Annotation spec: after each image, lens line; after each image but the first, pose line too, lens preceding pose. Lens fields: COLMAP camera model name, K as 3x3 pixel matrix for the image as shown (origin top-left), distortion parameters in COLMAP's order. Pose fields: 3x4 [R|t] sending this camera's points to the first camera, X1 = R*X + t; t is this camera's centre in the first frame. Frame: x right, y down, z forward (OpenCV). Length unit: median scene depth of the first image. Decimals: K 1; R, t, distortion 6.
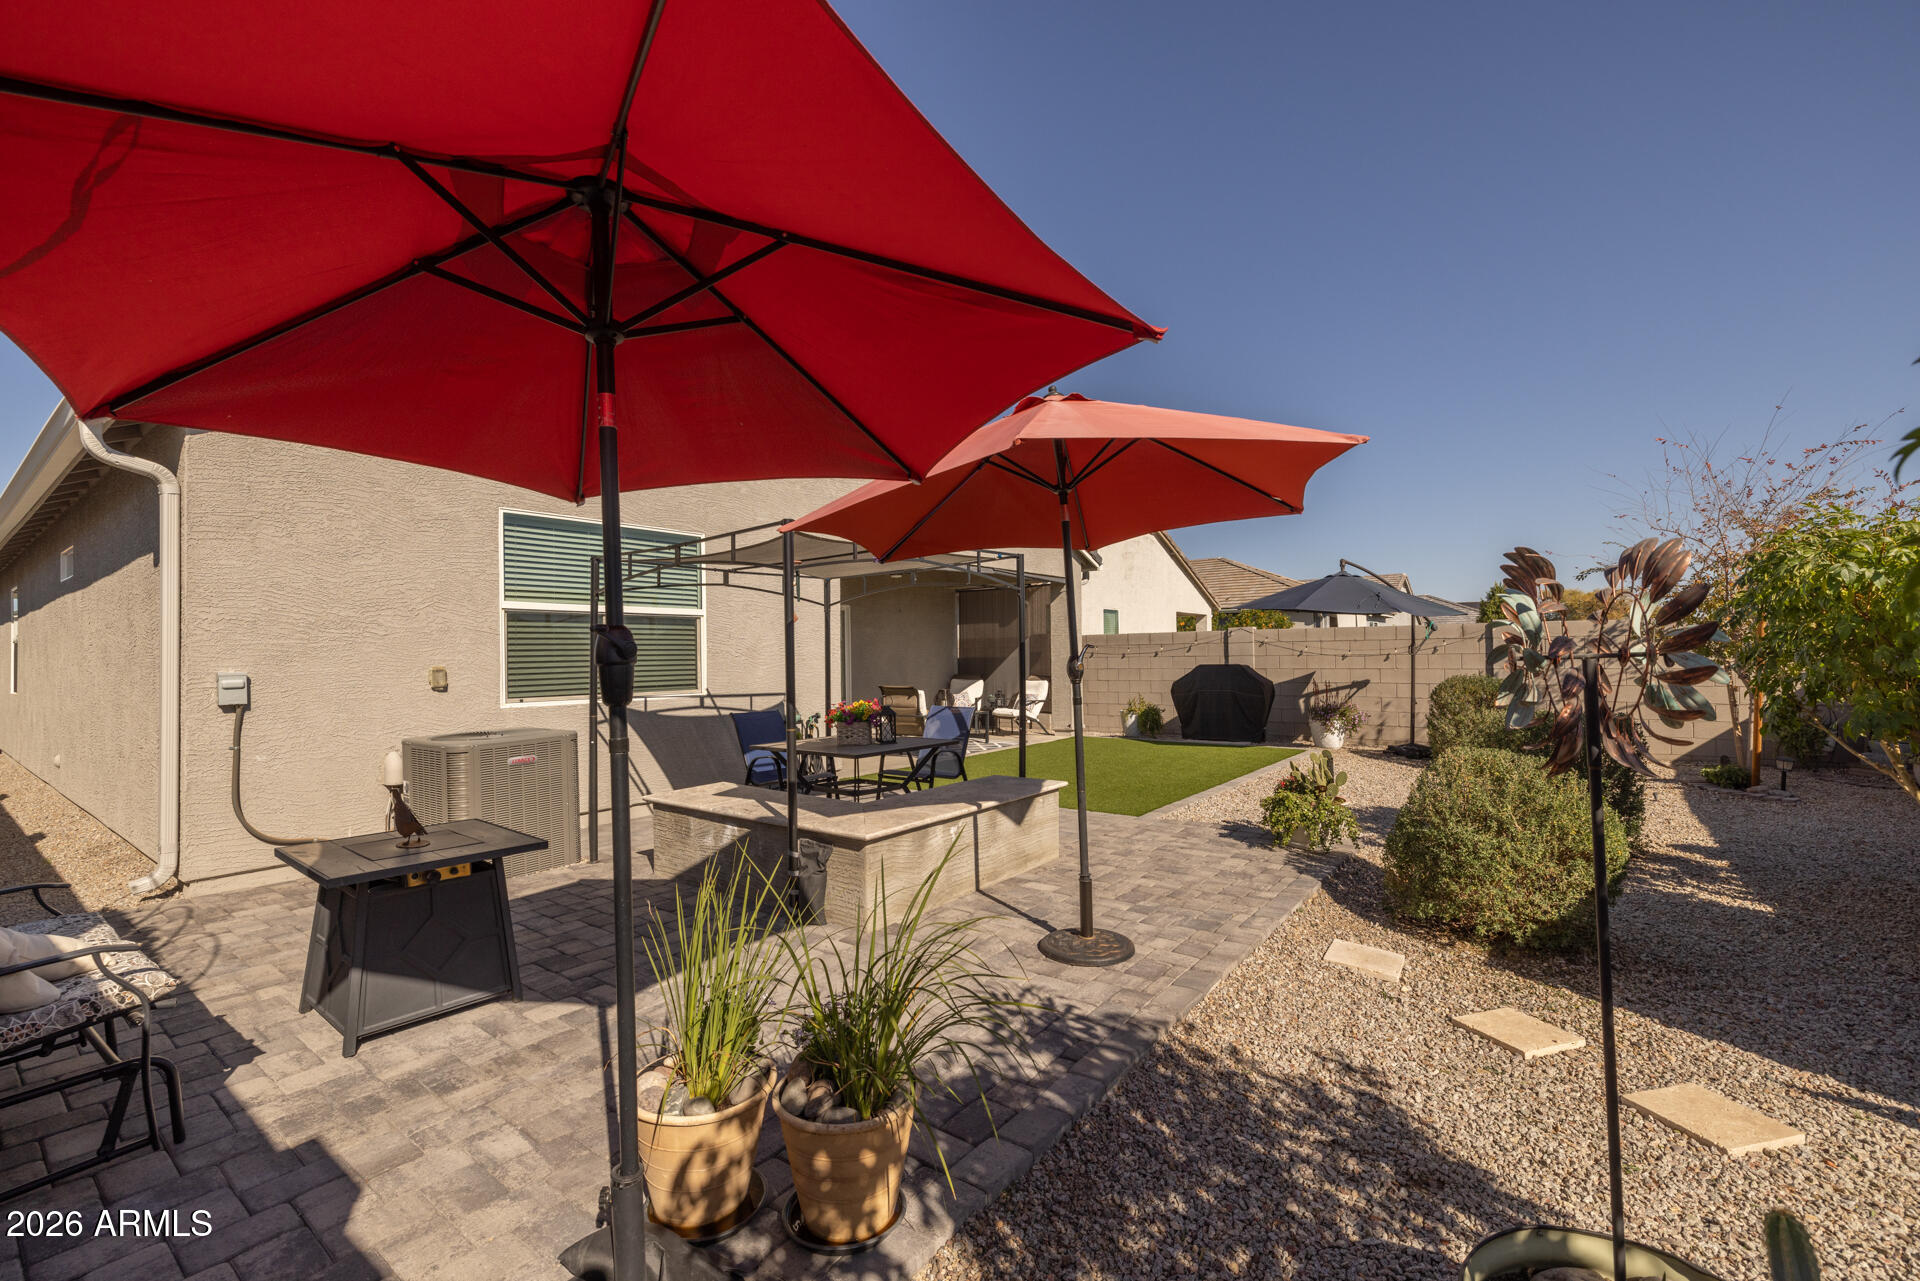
lens RADIAL K [[808.7, 0, 963.2], [0, 808.7, 639.1], [0, 0, 1]] dist [0.002280, 0.000189]
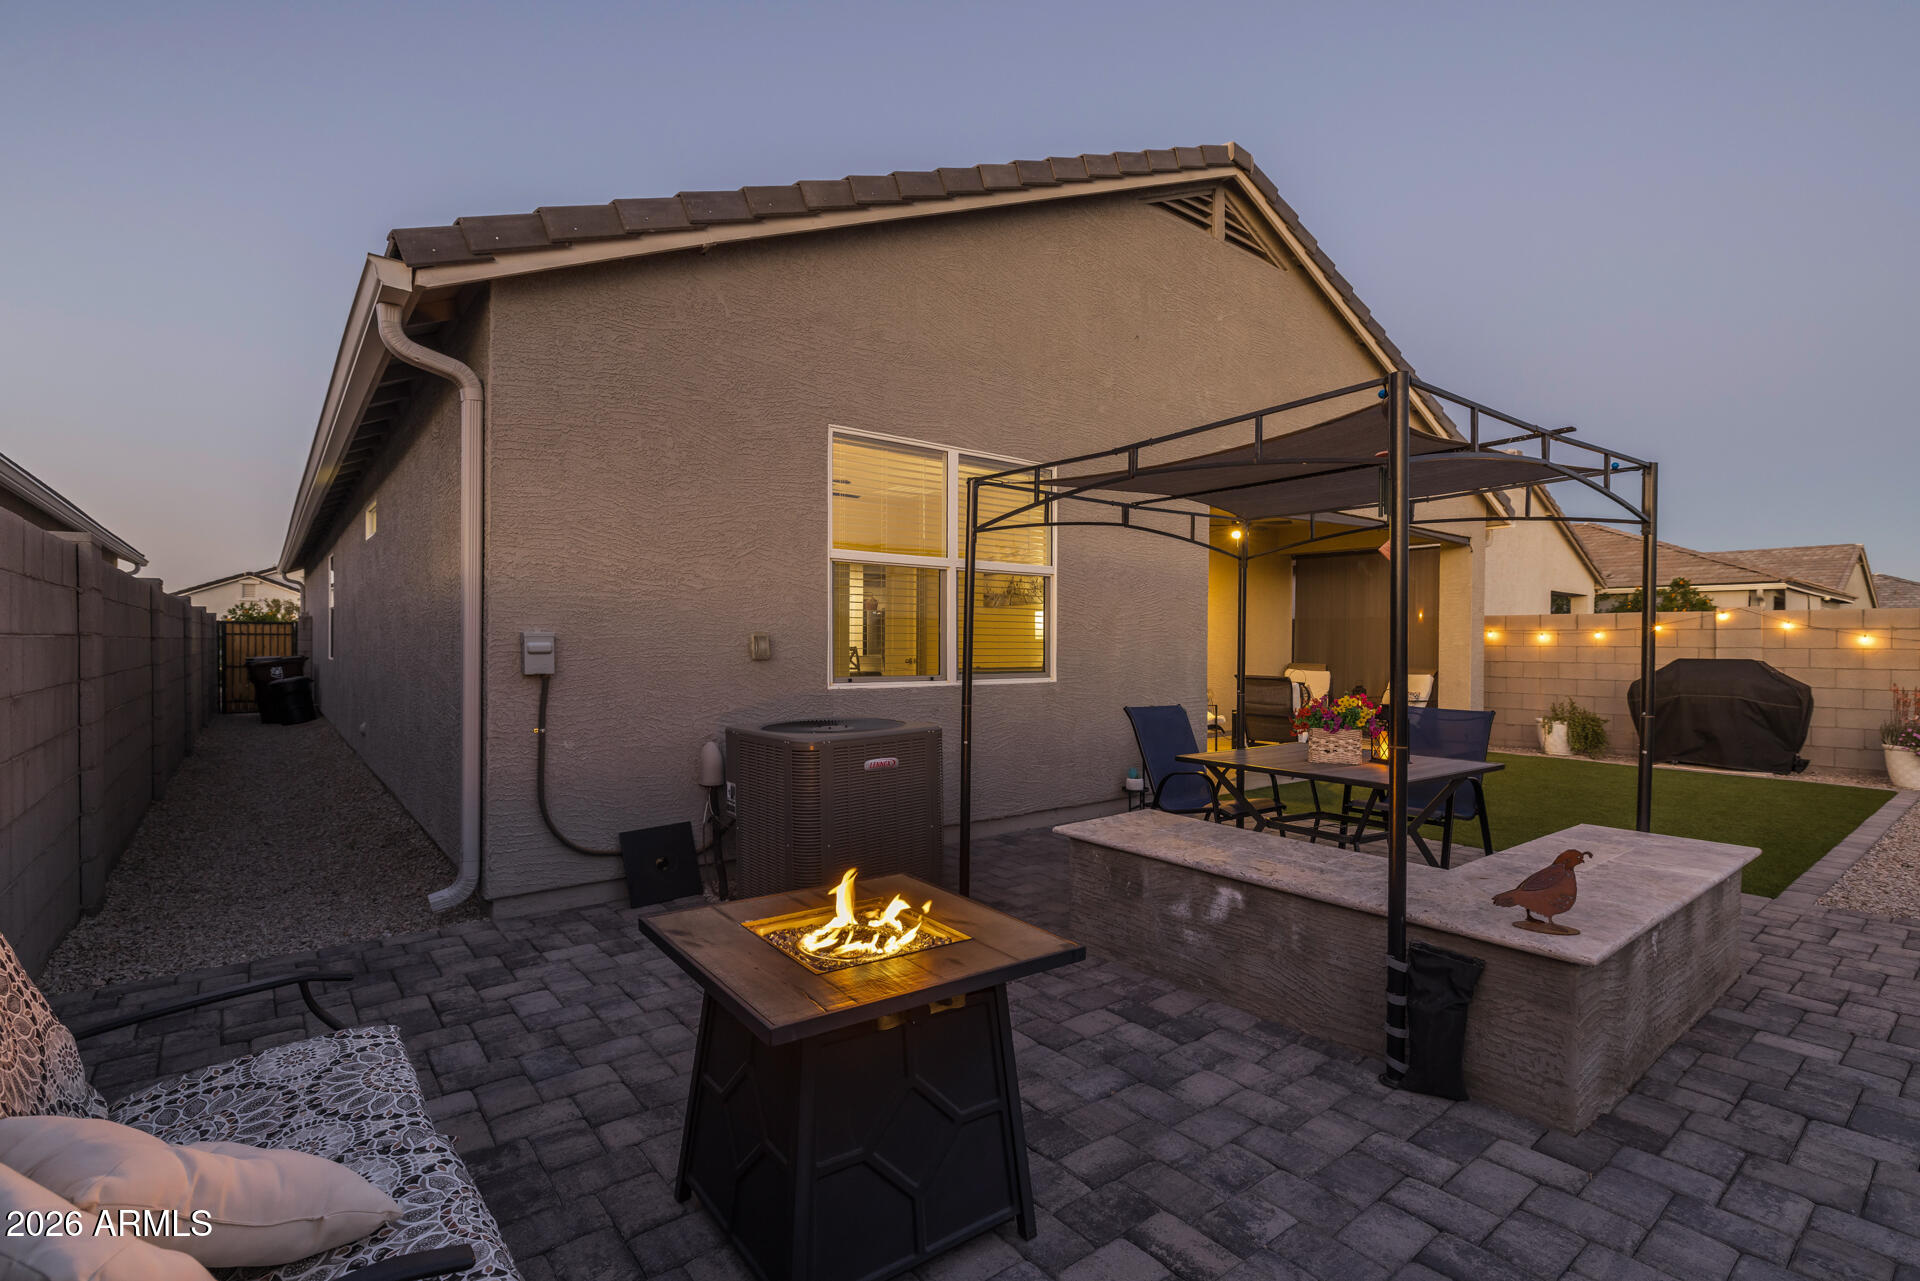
lens RADIAL K [[878.4, 0, 977.6], [0, 878.4, 640.6], [0, 0, 1]] dist [-0.001813, -0.000187]
pose [[0.972626, 0.020141, -0.231502, -0.284032], [-0.015640, 0.999652, 0.021263, 0.023011], [0.231849, -0.017060, 0.972602, 0.266891]]
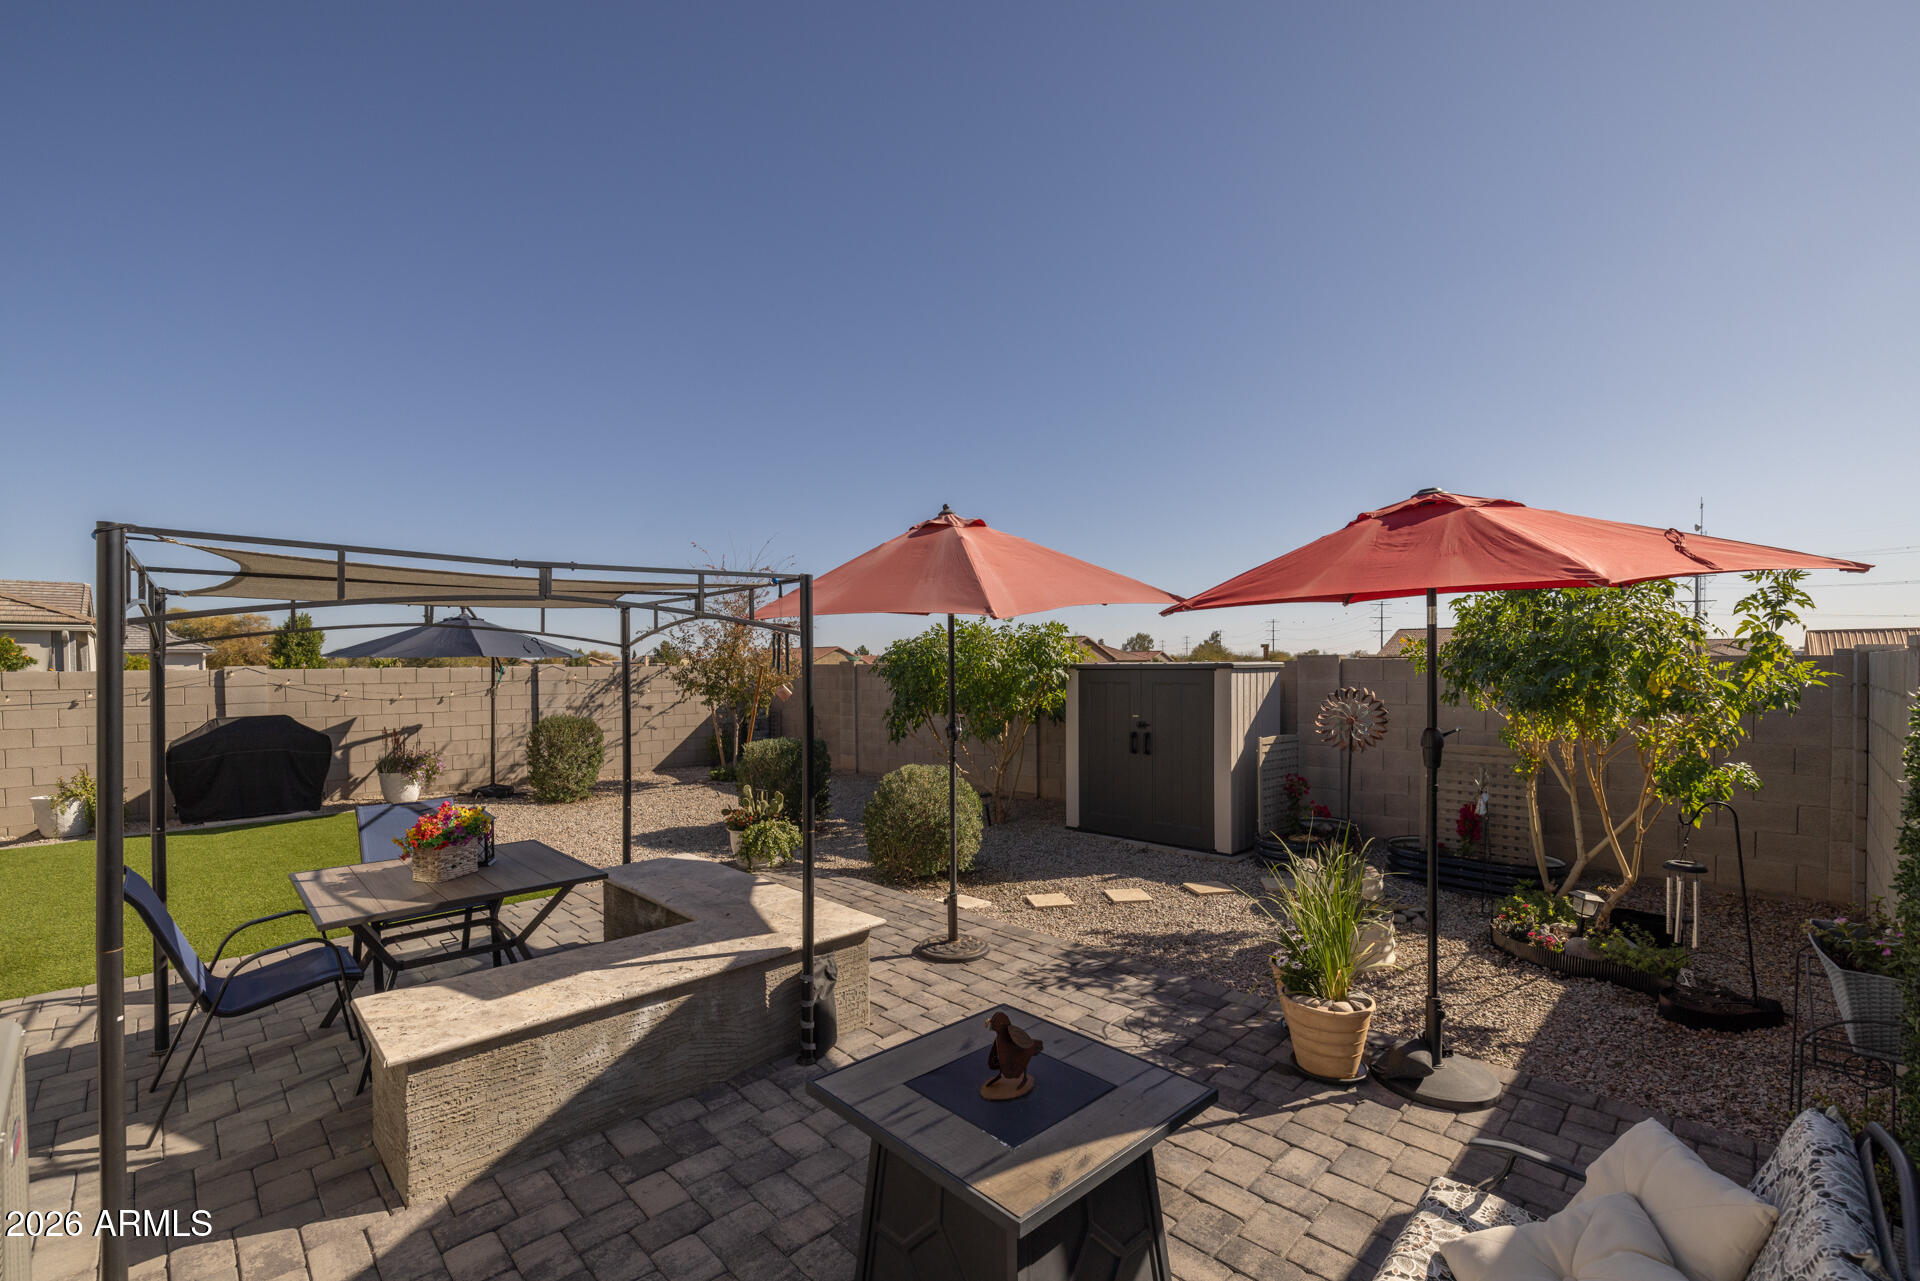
lens RADIAL K [[819.7, 0, 930.9], [0, 819.7, 647.9], [0, 0, 1]] dist [-0.000546, -0.000225]
pose [[0.158378, 0.031523, 0.986875, -0.822195], [-0.014320, 0.999458, -0.029627, -0.045276], [-0.987275, -0.009440, 0.158744, 0.581754]]
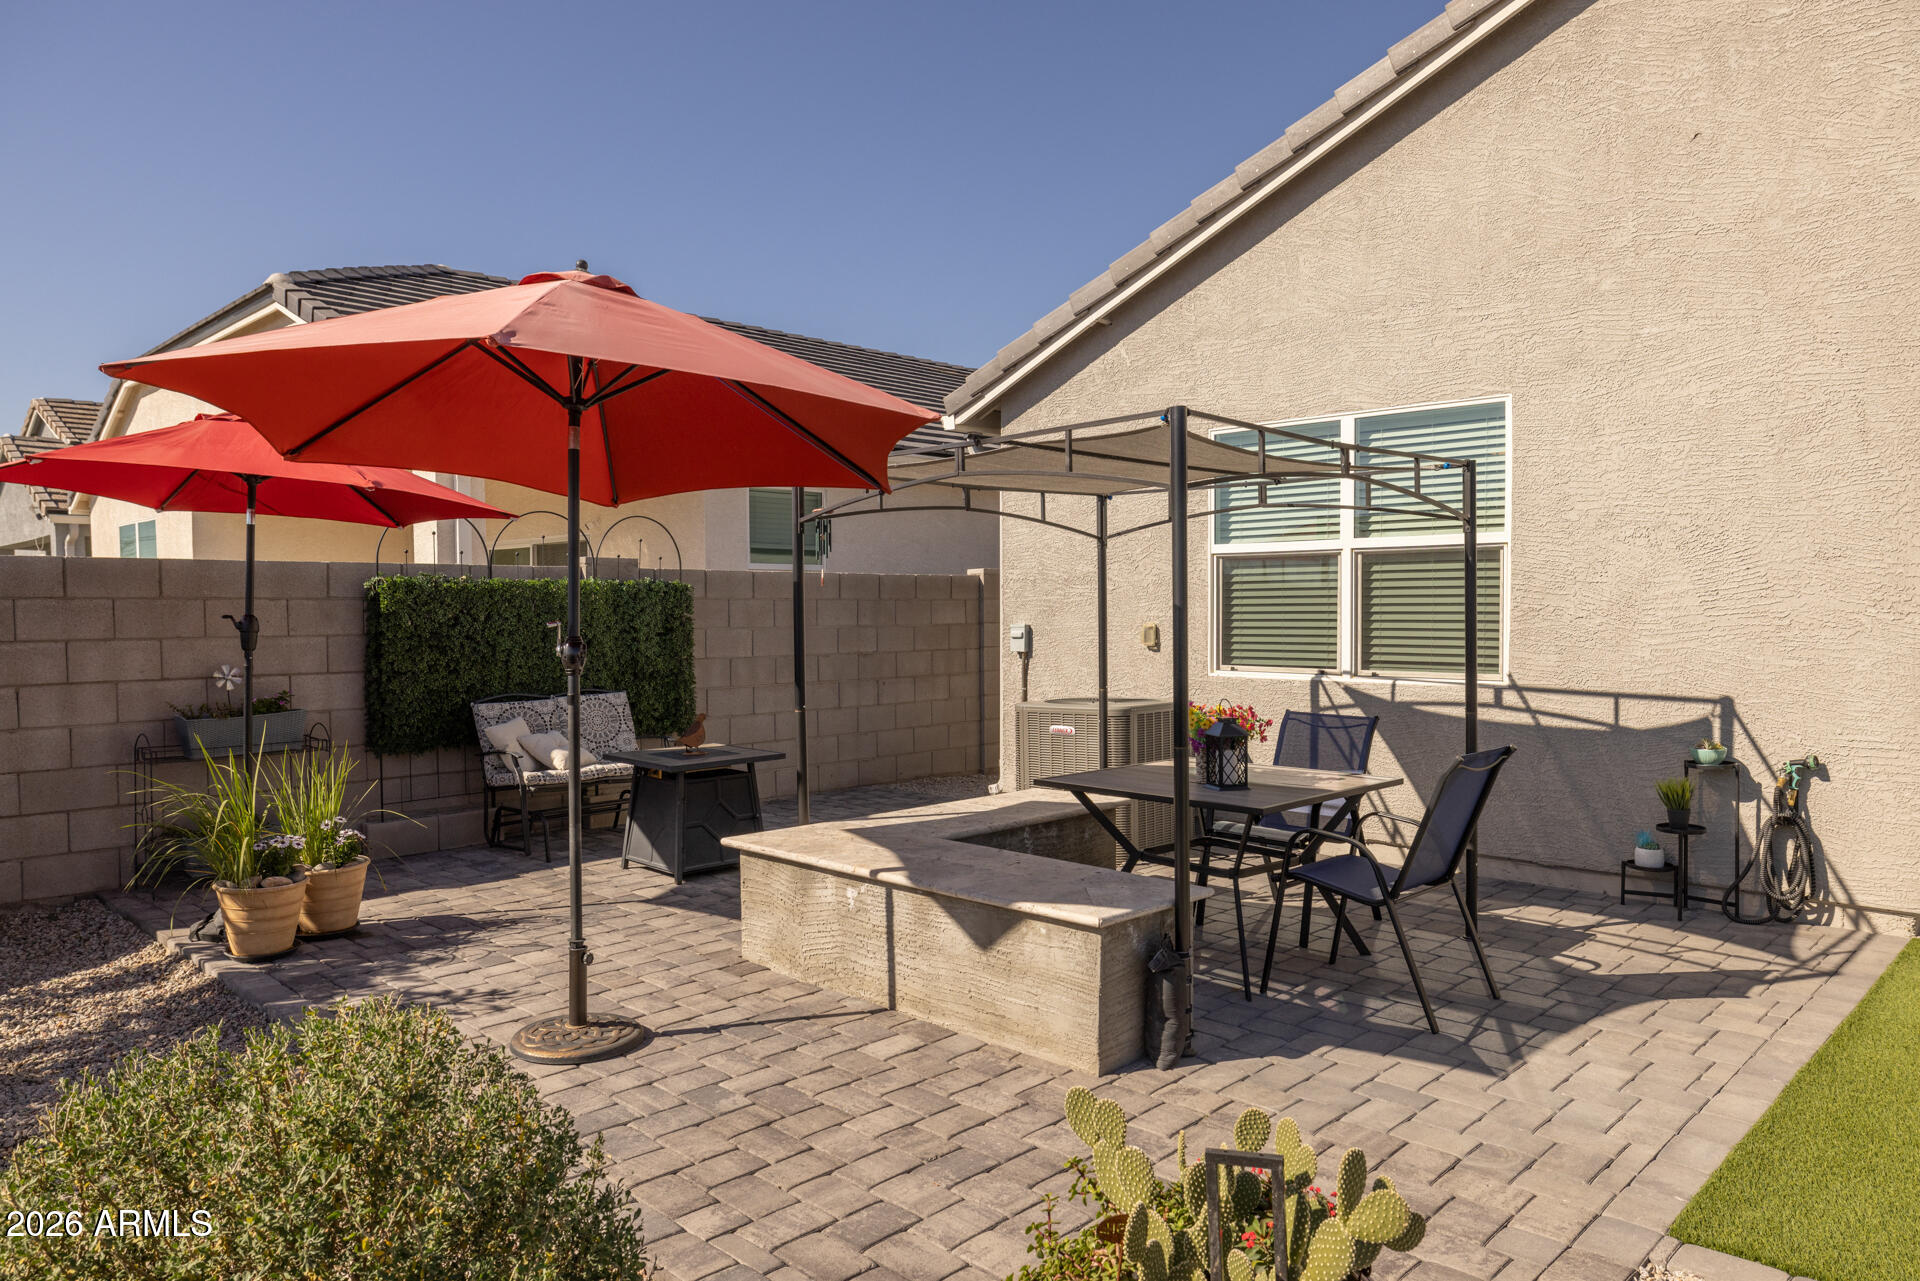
lens RADIAL K [[1276.3, 0, 950.5], [0, 1276.3, 643.4], [0, 0, 1]] dist [0.000760, -0.000381]
pose [[-0.135663, 0.043275, -0.989810, 0.867153], [0.026485, 0.998847, 0.040040, -0.007987], [0.990401, -0.020783, -0.136653, 1.057668]]
